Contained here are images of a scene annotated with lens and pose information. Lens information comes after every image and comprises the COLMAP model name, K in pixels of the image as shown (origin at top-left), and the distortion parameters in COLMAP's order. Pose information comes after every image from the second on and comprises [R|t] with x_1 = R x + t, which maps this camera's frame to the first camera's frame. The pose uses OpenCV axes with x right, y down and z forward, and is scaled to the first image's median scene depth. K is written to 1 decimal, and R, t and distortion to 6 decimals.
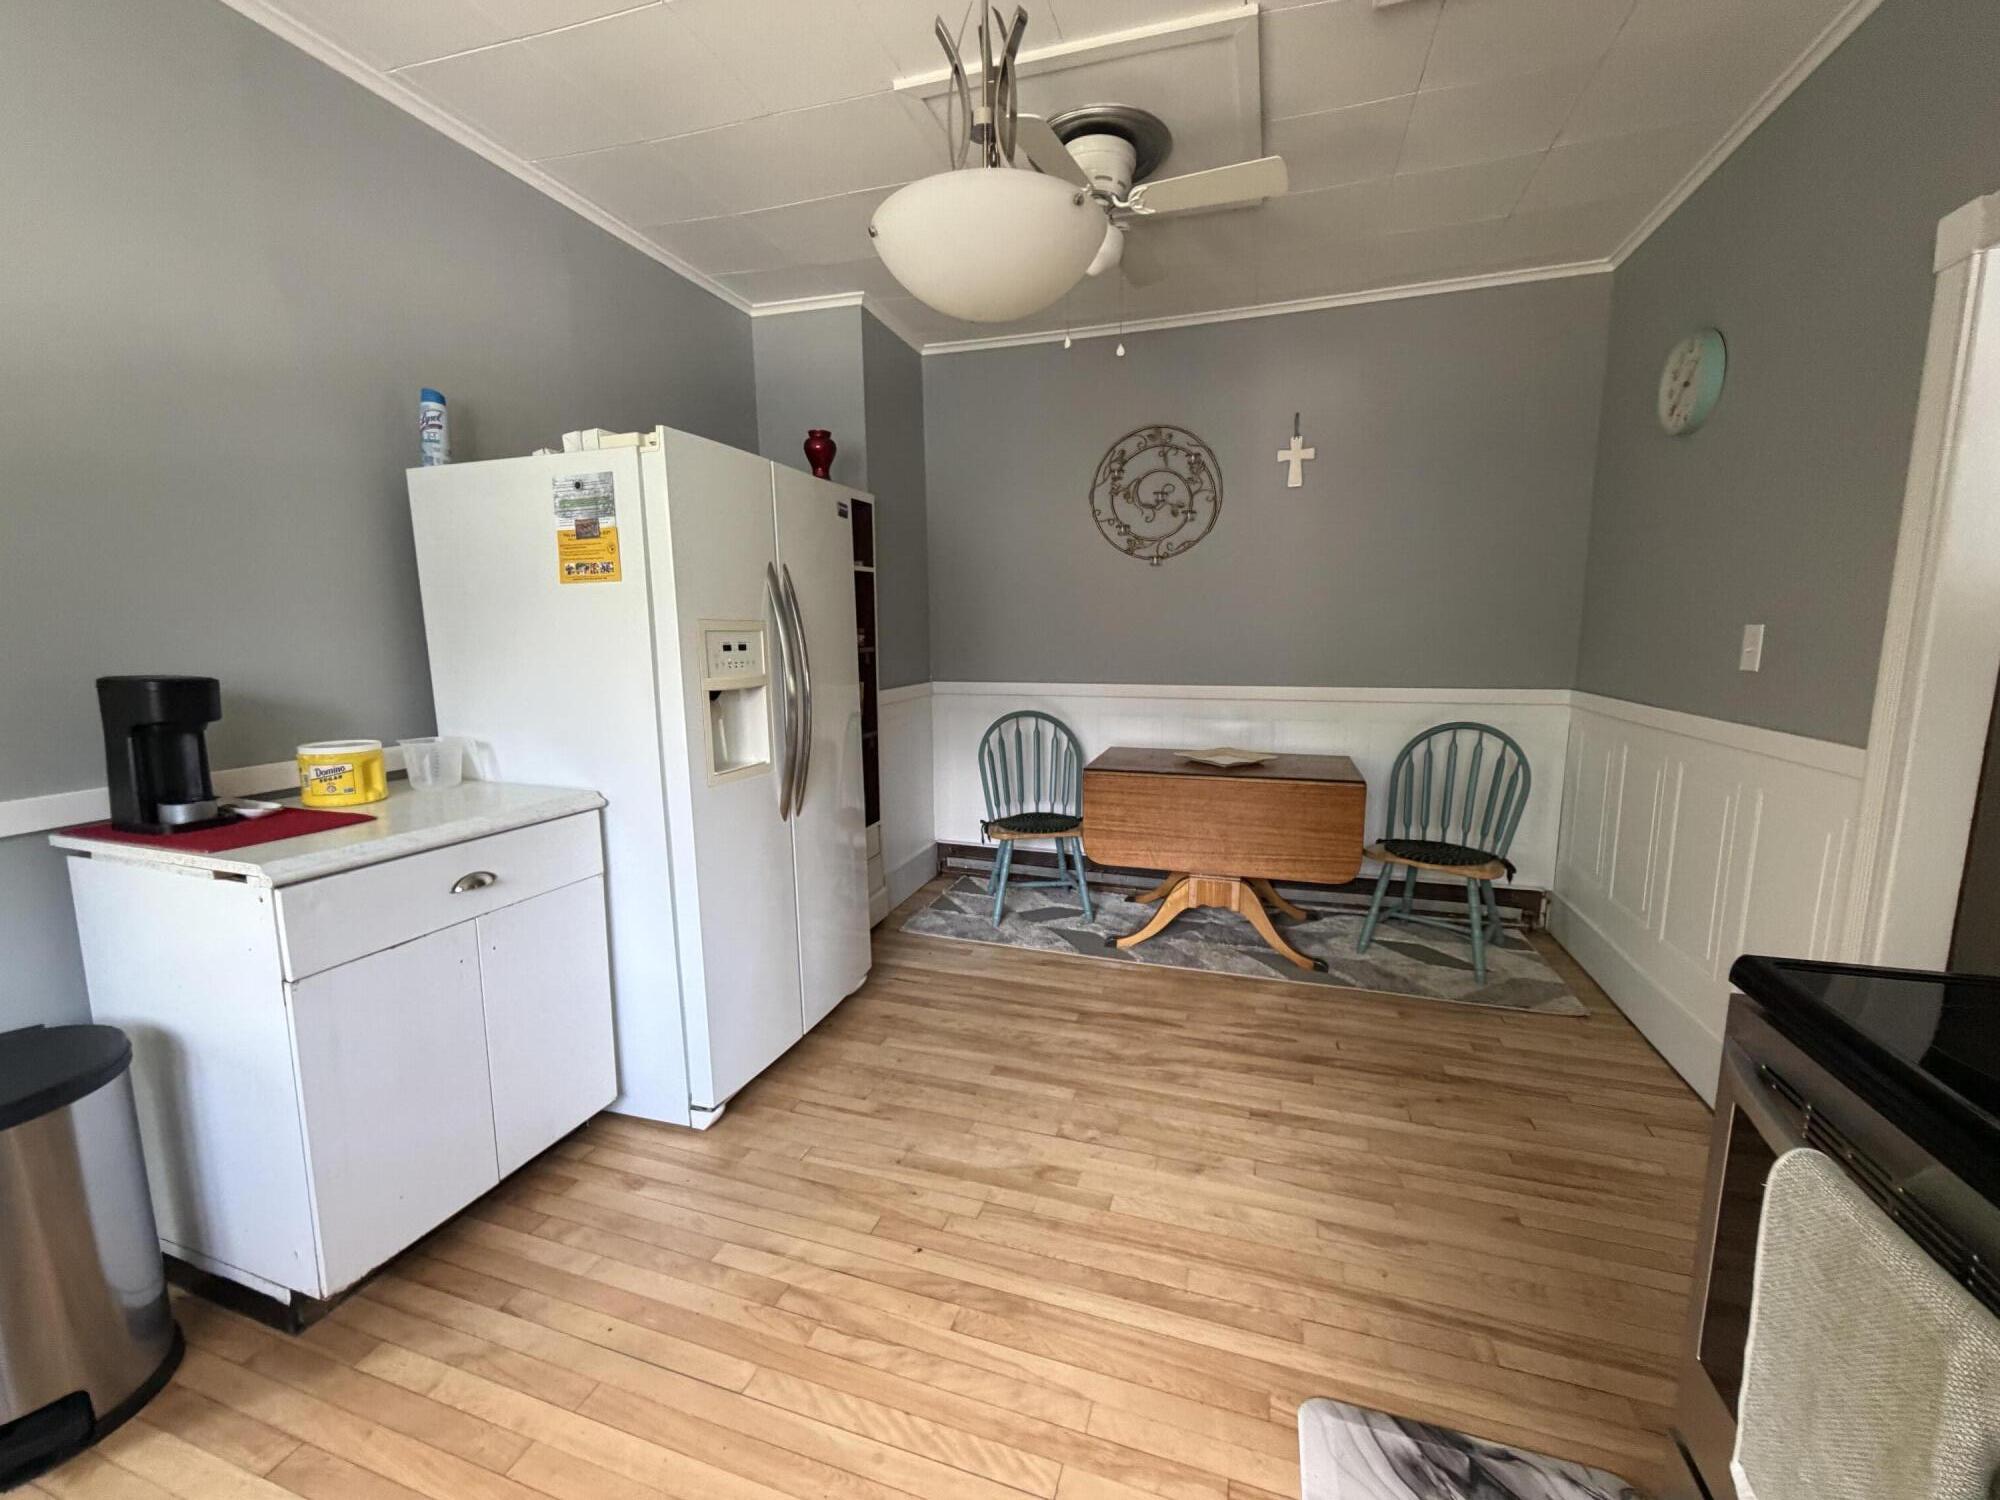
lens RADIAL K [[796.8, 0, 1004.0], [0, 796.8, 746.8], [0, 0, 1]] dist [0.000090, -0.000085]
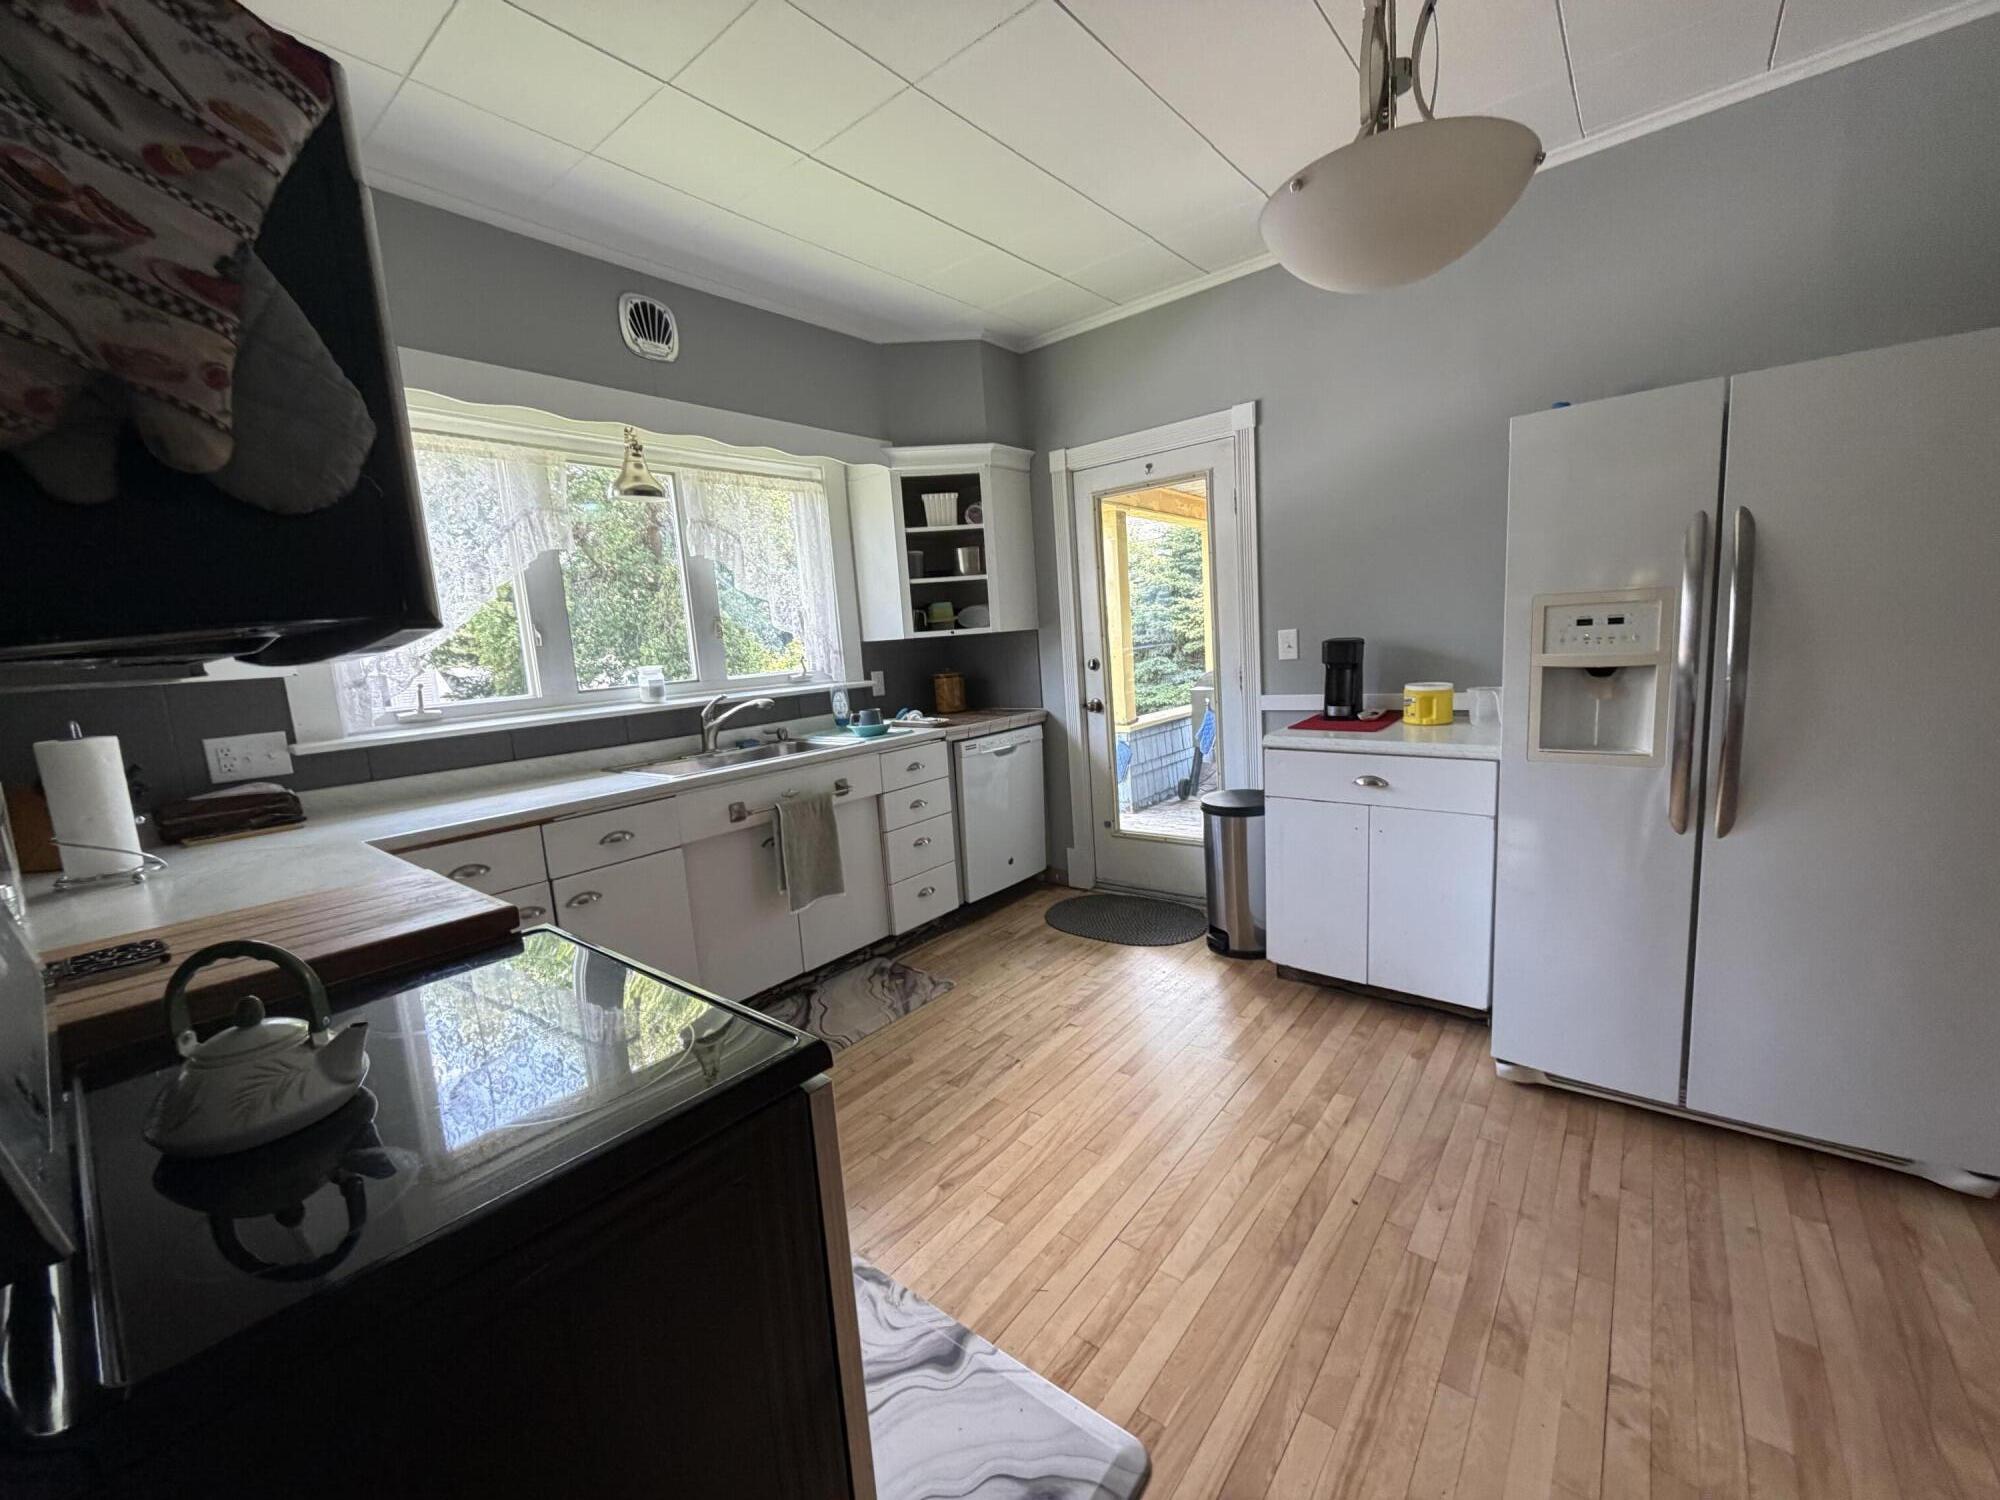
lens RADIAL K [[796.8, 0, 1002.2], [0, 796.8, 750.8], [0, 0, 1]] dist [0.000090, -0.000085]
pose [[-0.361742, 0.166978, -0.917203, 0.828113], [-0.064789, 0.976948, 0.203408, -0.129178], [0.930024, 0.133006, -0.342585, 0.740990]]
